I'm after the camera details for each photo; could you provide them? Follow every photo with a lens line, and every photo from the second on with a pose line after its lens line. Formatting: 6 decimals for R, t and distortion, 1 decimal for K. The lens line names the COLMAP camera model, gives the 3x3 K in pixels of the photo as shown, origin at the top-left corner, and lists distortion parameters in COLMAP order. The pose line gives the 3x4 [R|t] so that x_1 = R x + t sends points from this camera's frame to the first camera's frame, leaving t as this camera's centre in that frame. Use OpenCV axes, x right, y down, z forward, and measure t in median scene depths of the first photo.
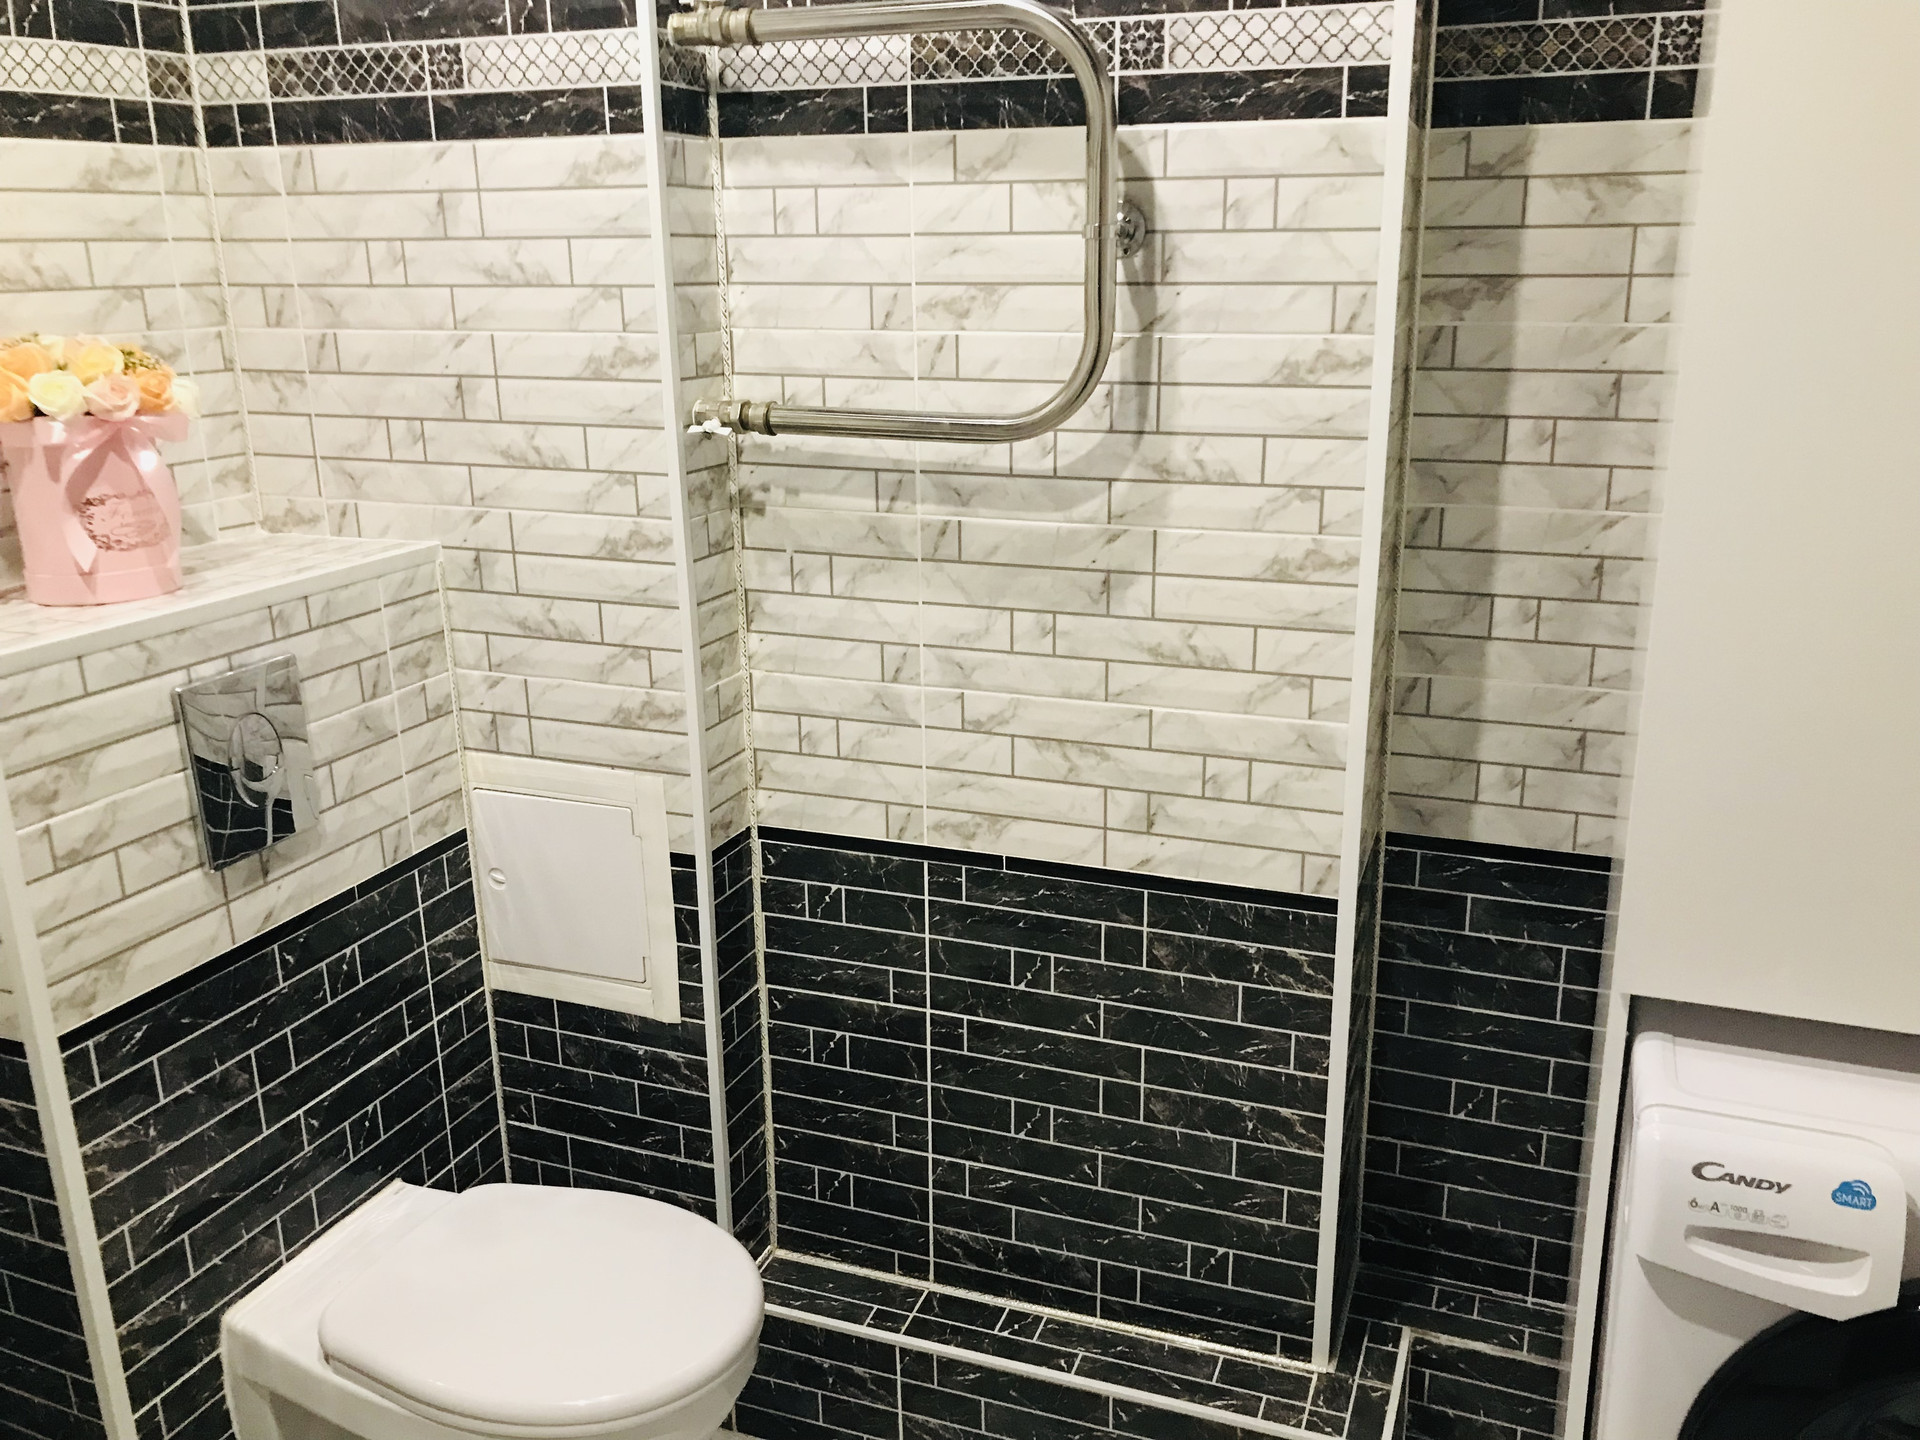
lens RADIAL K [[1567.5, 0, 973.9], [0, 1567.5, 731.1], [0, 0, 1]] dist [0.047682, -0.051898]
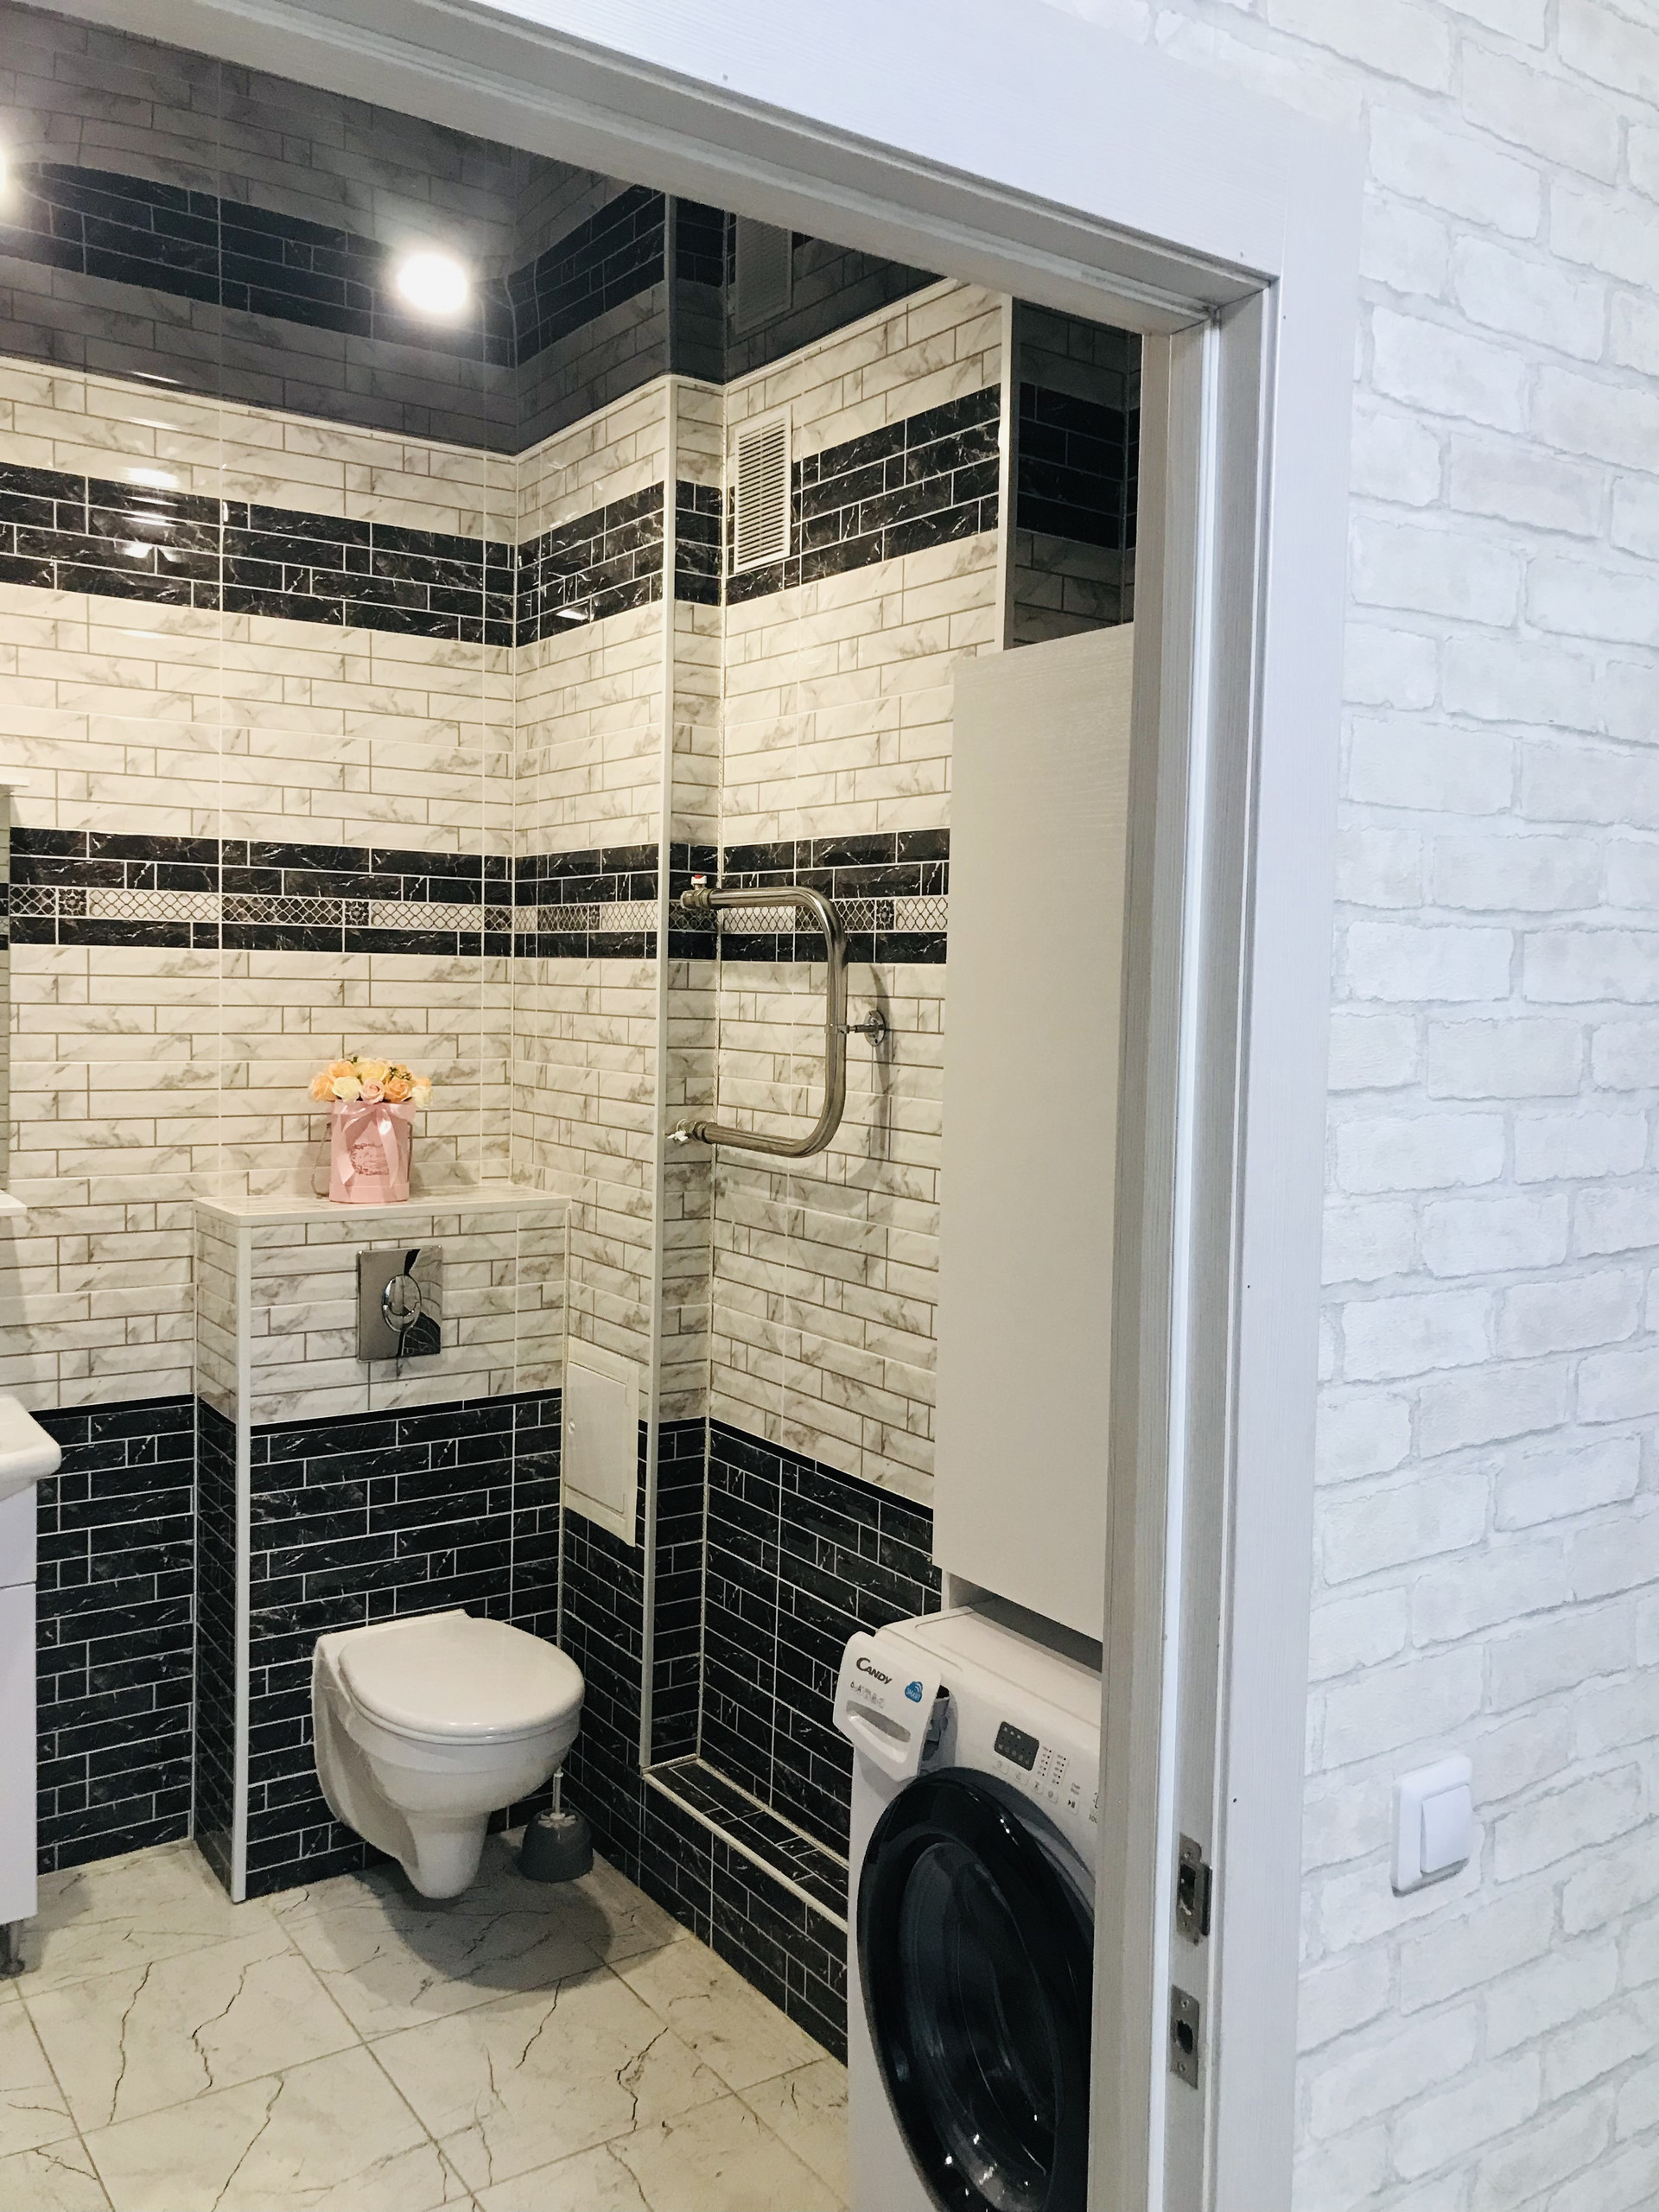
lens RADIAL K [[1805.9, 0, 818.2], [0, 1805.9, 1082.7], [0, 0, 1]] dist [0.047682, -0.051898]
pose [[0.817942, 0.061591, -0.571995, 0.928927], [-0.197228, 0.964021, -0.178229, 0.044598], [0.540437, 0.258594, 0.800660, -0.353303]]
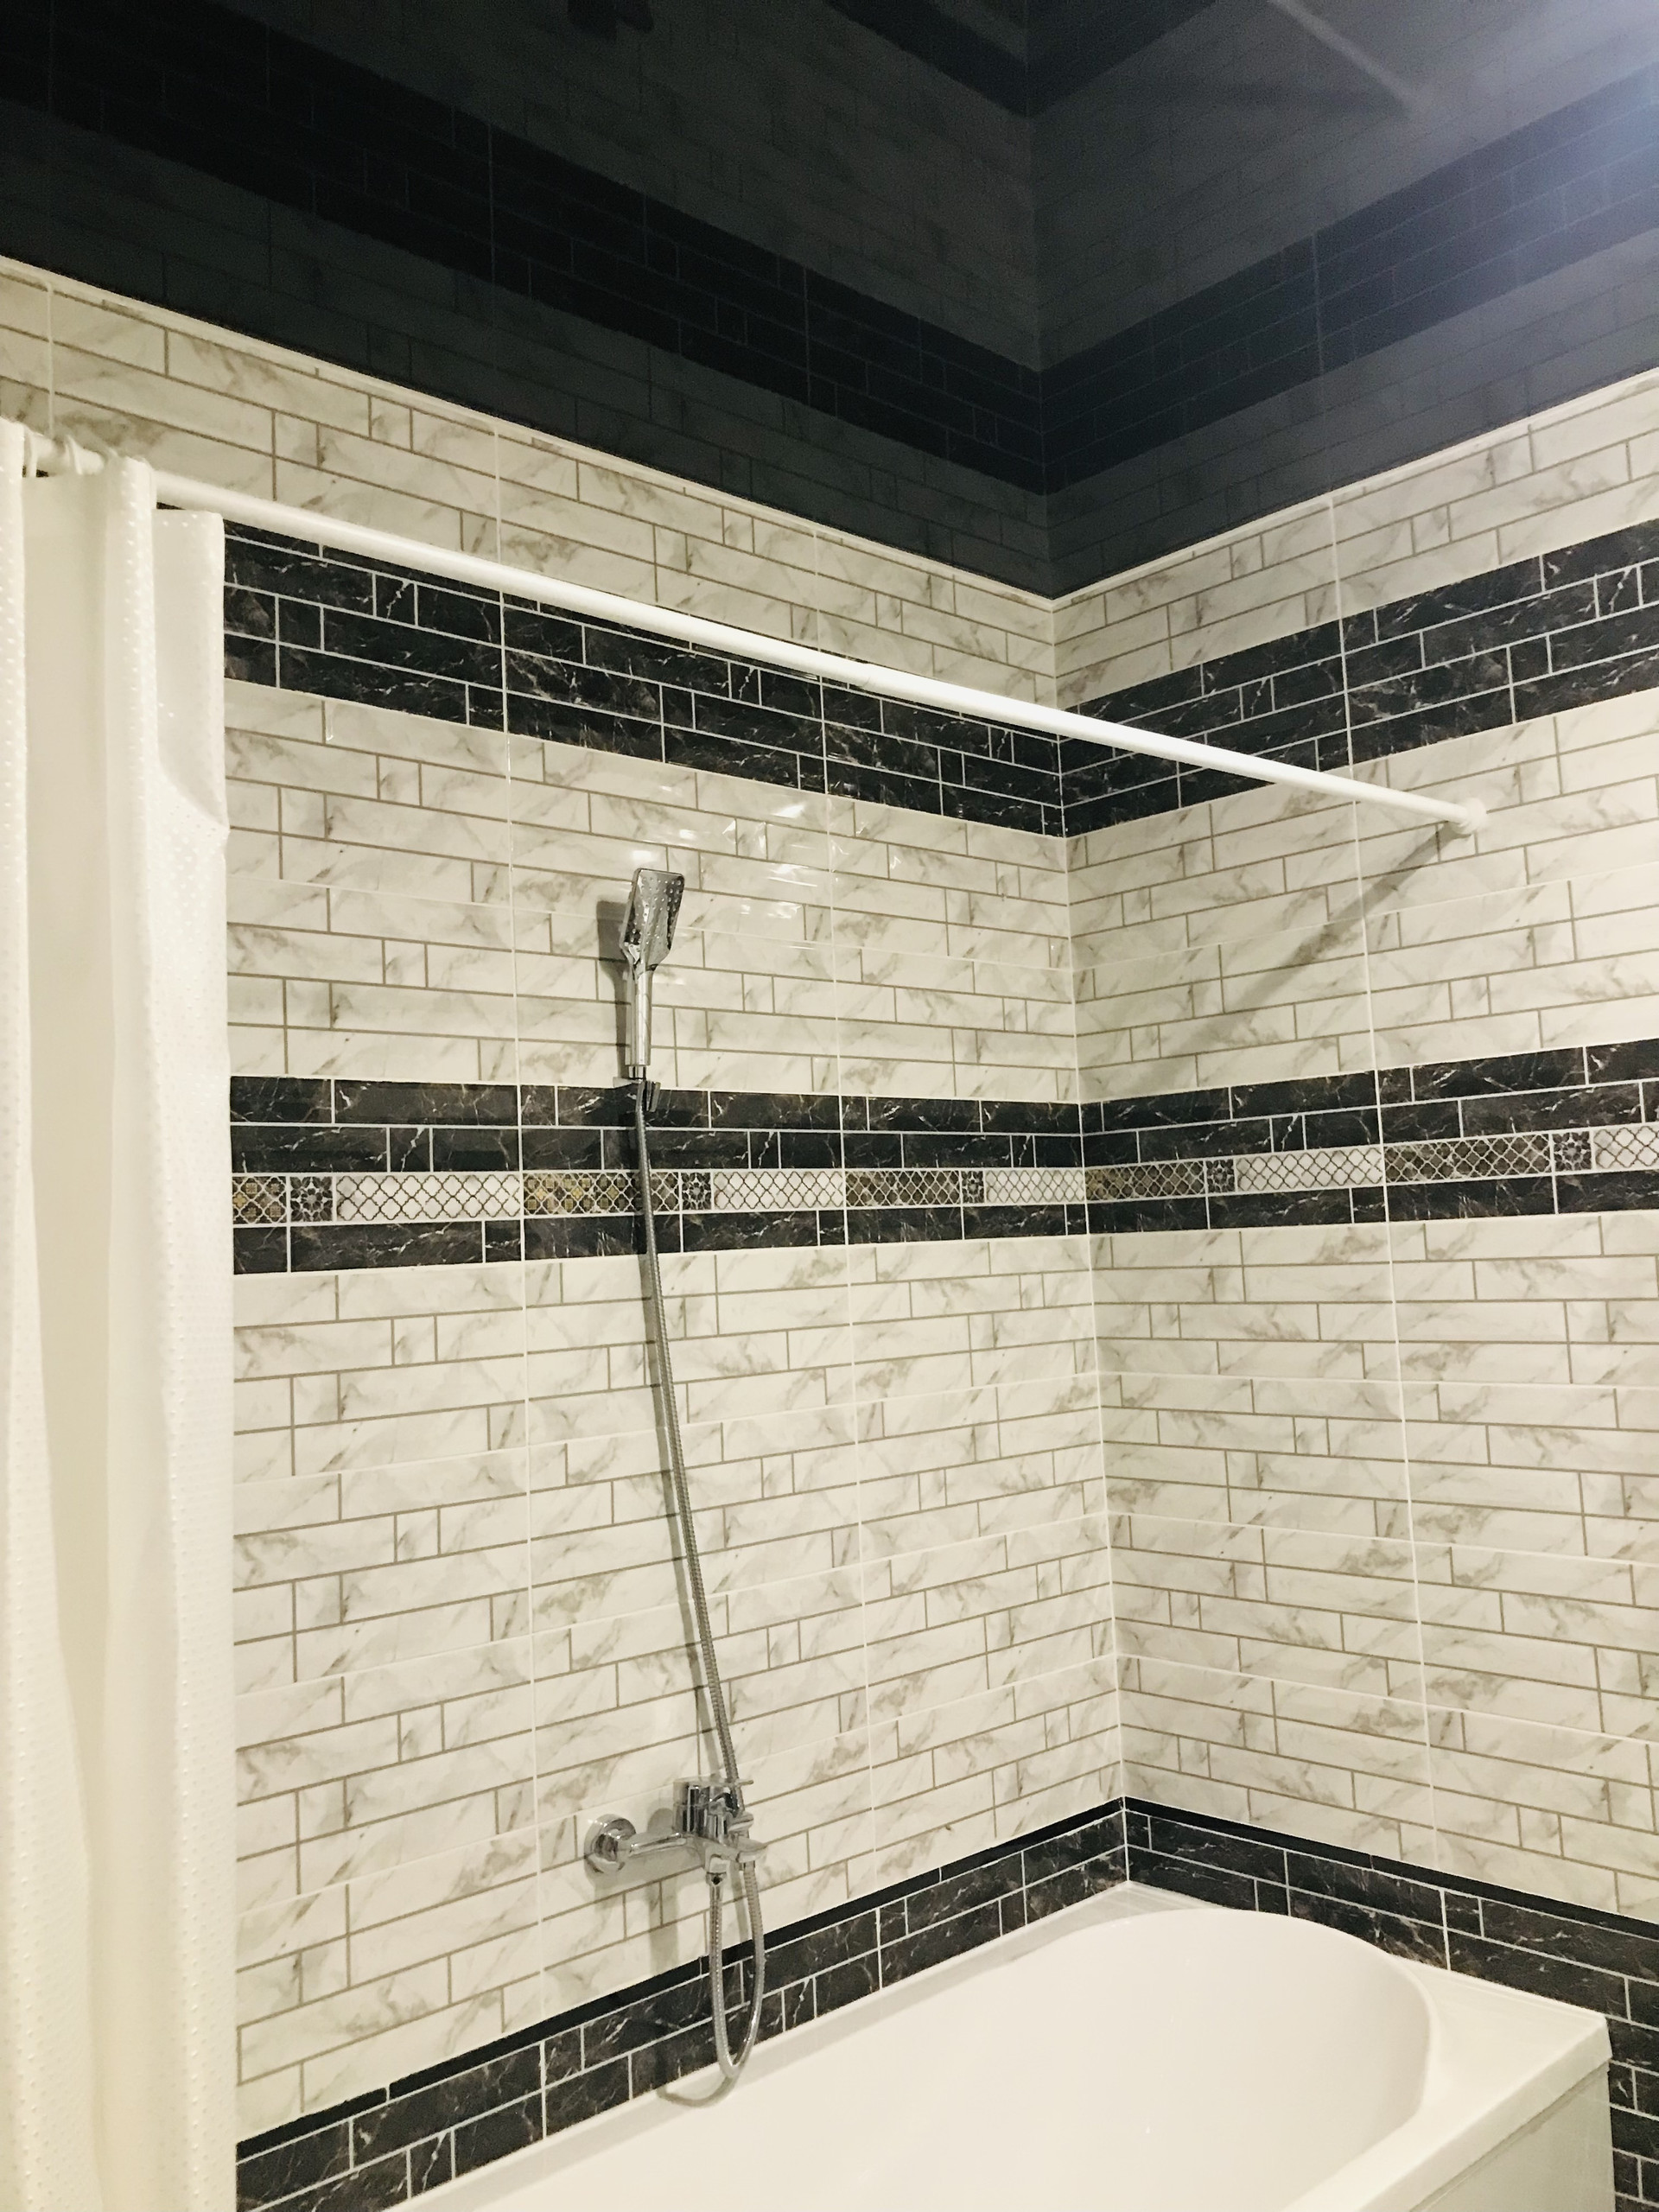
lens RADIAL K [[1805.9, 0, 836.3], [0, 1805.9, 1081.2], [0, 0, 1]] dist [0.047682, -0.051898]
pose [[-0.430552, -0.053206, -0.900996, 0.696964], [-0.216063, 0.975312, 0.045654, -0.450464], [0.876323, 0.214328, -0.431418, 1.214759]]
